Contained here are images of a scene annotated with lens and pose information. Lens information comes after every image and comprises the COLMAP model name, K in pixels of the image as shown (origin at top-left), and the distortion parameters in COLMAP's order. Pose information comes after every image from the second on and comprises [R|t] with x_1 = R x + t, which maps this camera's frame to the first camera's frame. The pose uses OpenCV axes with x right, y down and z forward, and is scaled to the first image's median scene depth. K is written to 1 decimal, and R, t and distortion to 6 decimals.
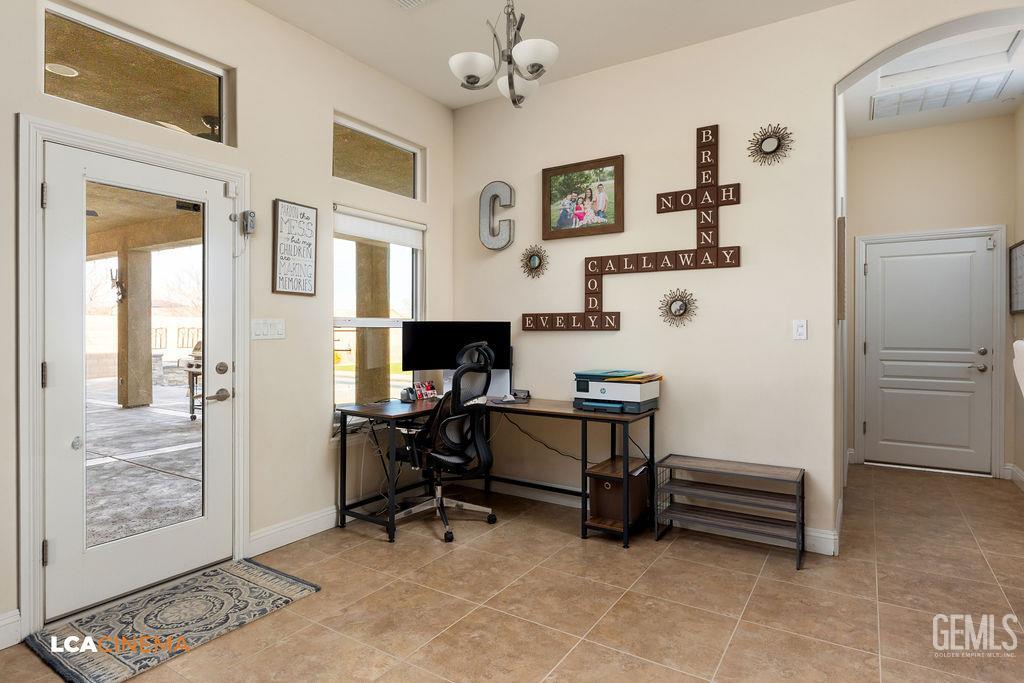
lens RADIAL K [[564.5, 0, 513.3], [0, 564.5, 332.1], [0, 0, 1]] dist [0.005353, -0.002338]
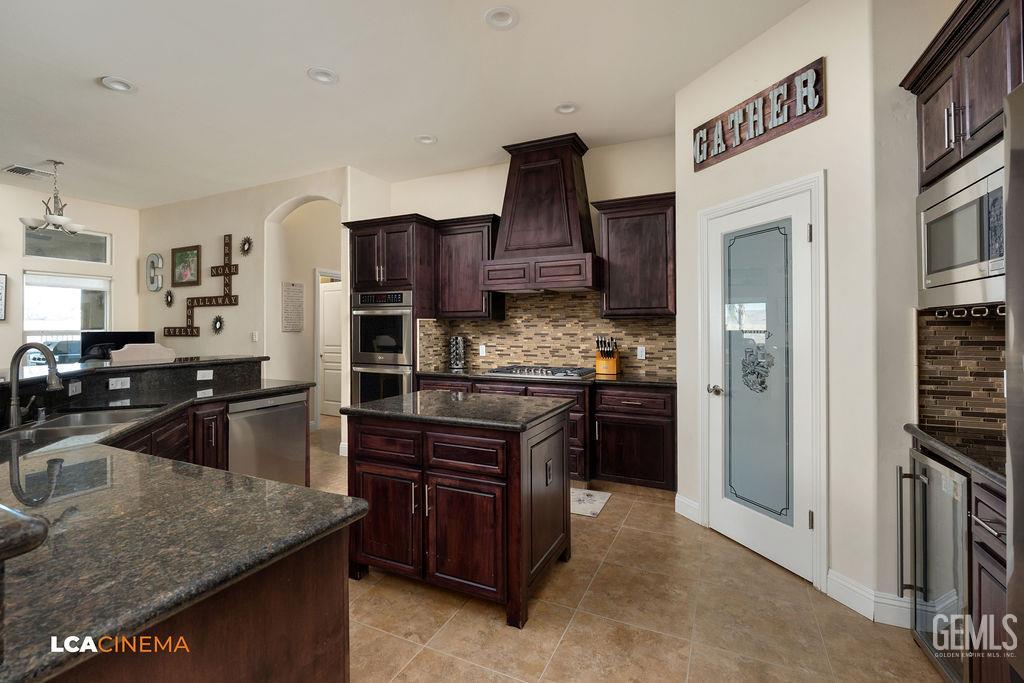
lens RADIAL K [[453.0, 0, 516.9], [0, 453.0, 321.3], [0, 0, 1]] dist [-0.013652, 0.001057]
pose [[0.990071, -0.001157, 0.140563, 1.043500], [0.003509, 0.999858, -0.016483, -0.025552], [-0.140524, 0.016813, 0.989935, -0.661616]]
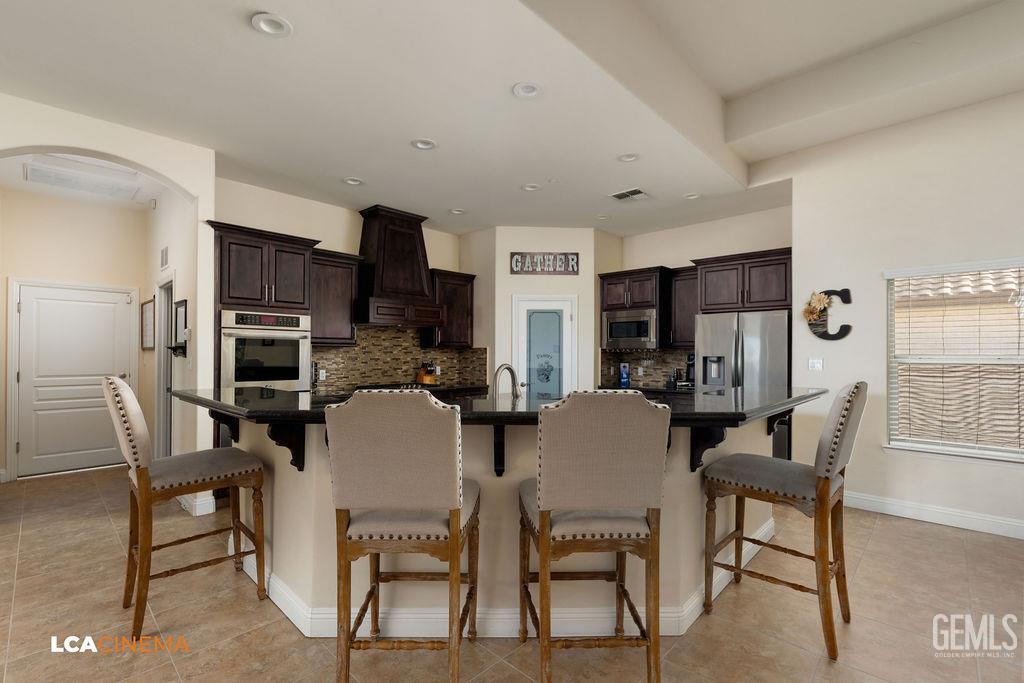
lens RADIAL K [[453.0, 0, 516.3], [0, 453.0, 351.0], [0, 0, 1]] dist [-0.013652, 0.001057]
pose [[0.190094, 0.008893, 0.981726, -0.093540], [0.000209, 0.999959, -0.009099, -0.023291], [-0.981766, 0.001935, 0.190084, -0.217577]]
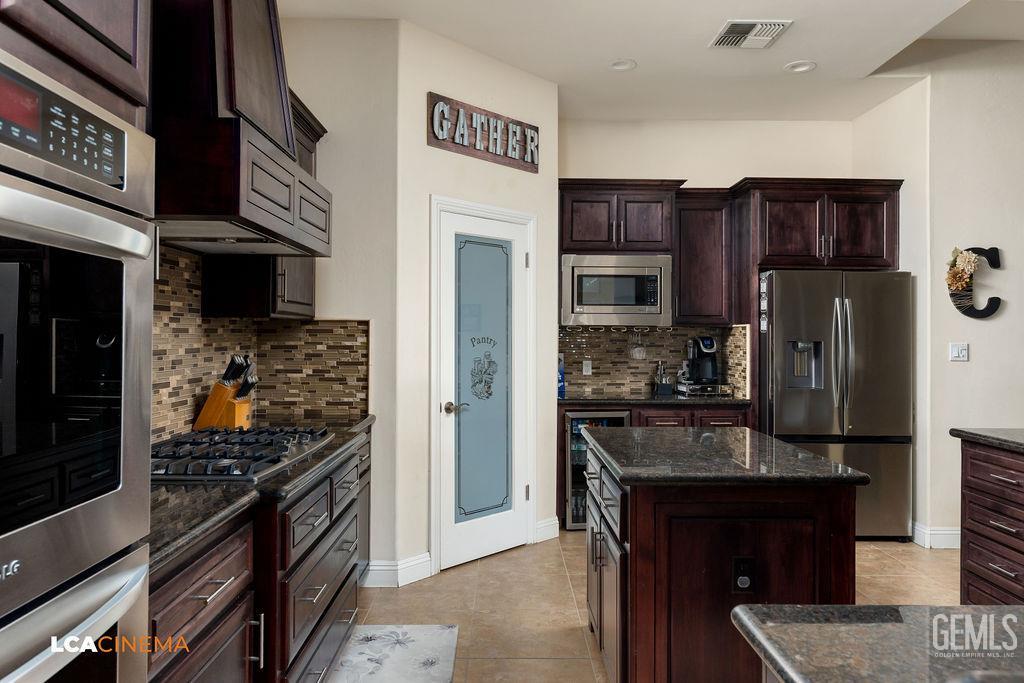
lens RADIAL K [[675.3, 0, 496.6], [0, 675.3, 326.3], [0, 0, 1]] dist [-0.019238, 0.000891]
pose [[-0.528350, 0.008170, 0.848987, 0.582901], [-0.002371, 0.999936, -0.011098, -0.030822], [-0.849023, -0.007876, -0.528297, 0.548771]]
